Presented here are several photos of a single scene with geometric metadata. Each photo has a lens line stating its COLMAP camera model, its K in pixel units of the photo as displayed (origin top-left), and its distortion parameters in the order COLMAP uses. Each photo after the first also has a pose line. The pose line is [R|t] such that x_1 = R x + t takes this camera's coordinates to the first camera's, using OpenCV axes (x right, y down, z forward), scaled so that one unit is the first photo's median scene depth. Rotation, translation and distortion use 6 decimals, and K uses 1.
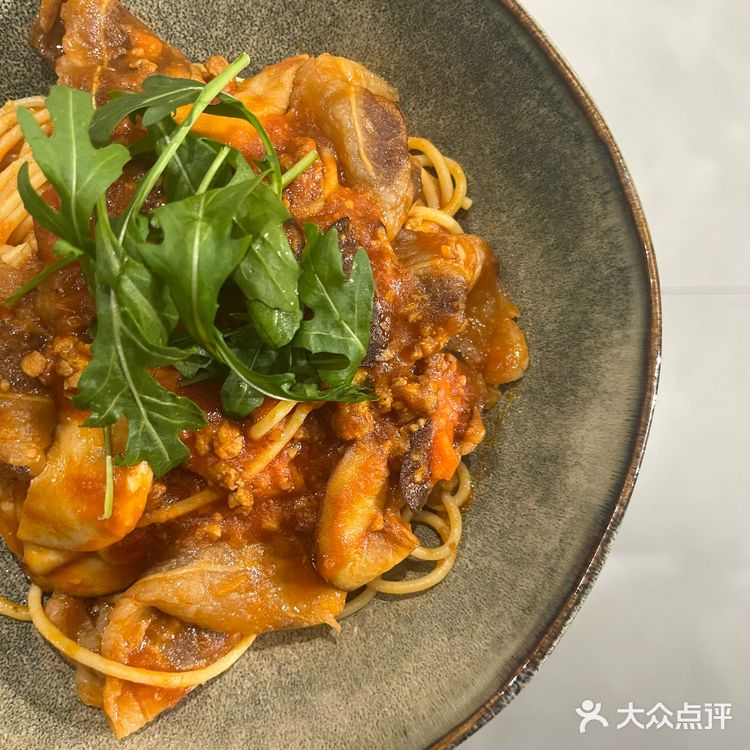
lens RADIAL K [[781.9, 0, 375.0], [0, 781.9, 375.0], [0, 0, 1]] dist [-0.002511, -0.020139]
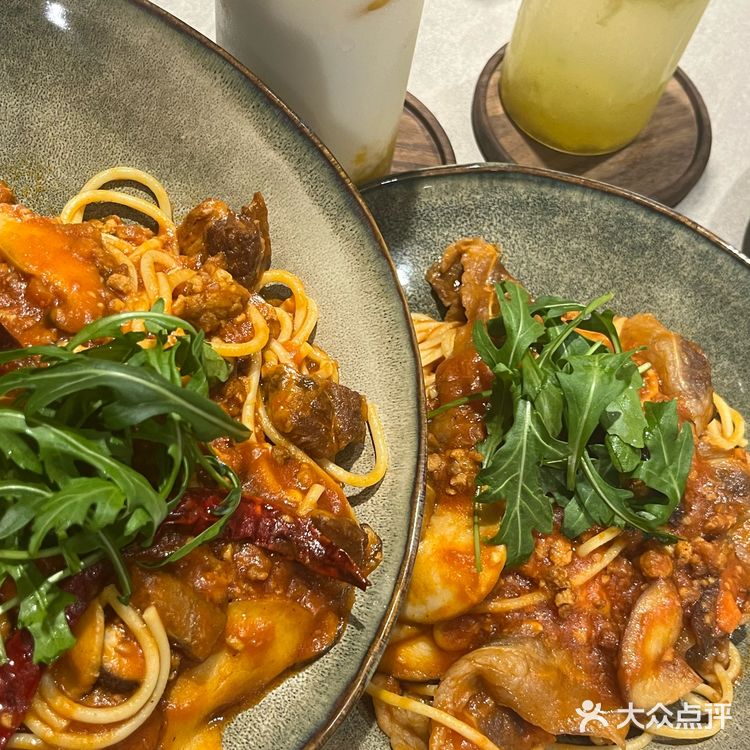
lens RADIAL K [[1070.4, 0, 375.0], [0, 1070.4, 375.0], [0, 0, 1]] dist [0.152834, -0.624293]
pose [[0.981118, 0.152053, -0.119531, -0.305163], [-0.189973, 0.873622, -0.447989, 0.643016], [0.036307, 0.462238, 0.886012, -0.658828]]
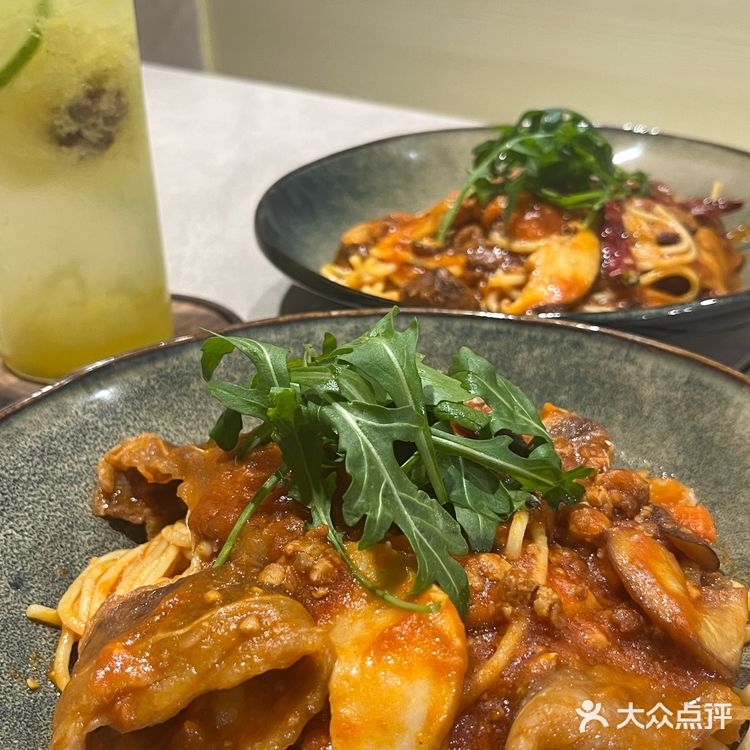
lens RADIAL K [[1089.7, 0, 375.0], [0, 1089.7, 375.0], [0, 0, 1]] dist [0.022889, 0.012421]
pose [[0.846559, -0.366256, 0.386258, -0.672352], [0.522179, 0.430617, -0.736138, 0.795604], [0.103285, 0.824880, 0.555793, 0.112569]]
